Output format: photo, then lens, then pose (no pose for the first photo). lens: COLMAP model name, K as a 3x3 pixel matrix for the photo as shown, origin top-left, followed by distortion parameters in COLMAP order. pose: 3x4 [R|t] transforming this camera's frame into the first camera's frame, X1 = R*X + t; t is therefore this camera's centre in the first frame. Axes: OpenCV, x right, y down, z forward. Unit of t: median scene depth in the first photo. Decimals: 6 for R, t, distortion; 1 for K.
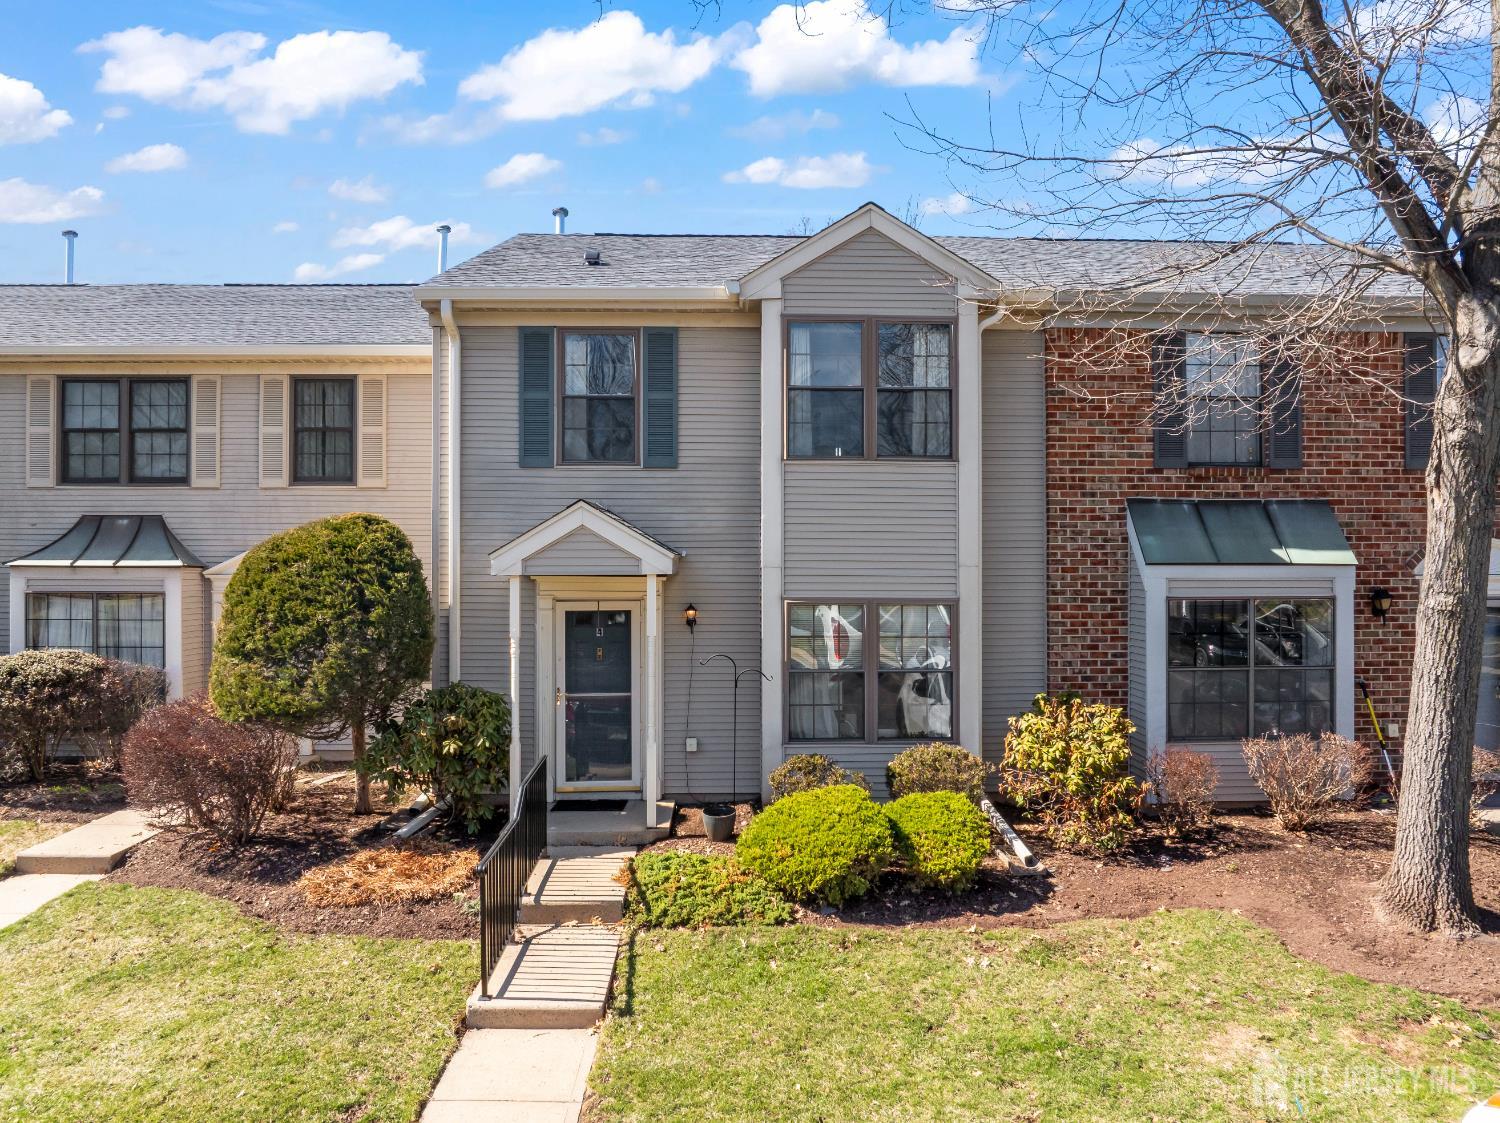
lens RADIAL K [[1099.0, 0, 750.0], [0, 1099.0, 561.5], [0, 0, 1]] dist [-0.046375, -0.002106]
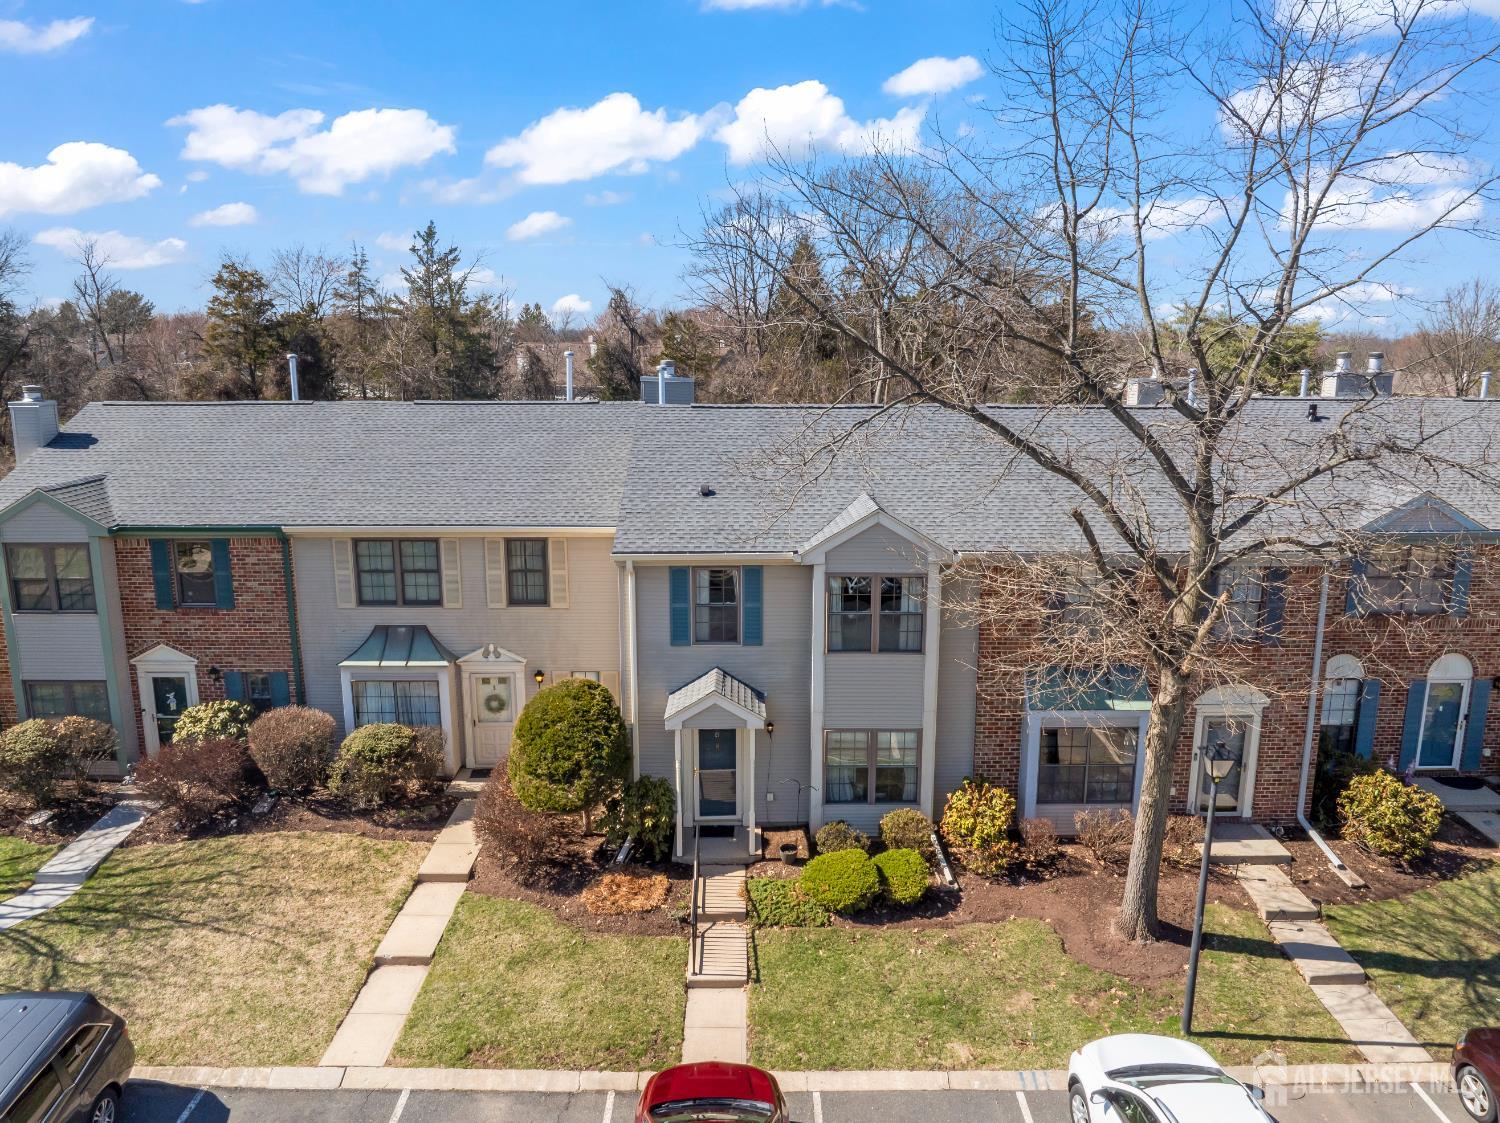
lens RADIAL K [[1099.0, 0, 750.0], [0, 1099.0, 561.5], [0, 0, 1]] dist [-0.046375, -0.002106]
pose [[0.999910, 0.003628, -0.012933, -0.075023], [-0.000855, 0.978072, 0.208263, -0.667680], [0.013405, -0.208234, 0.977987, -0.760920]]
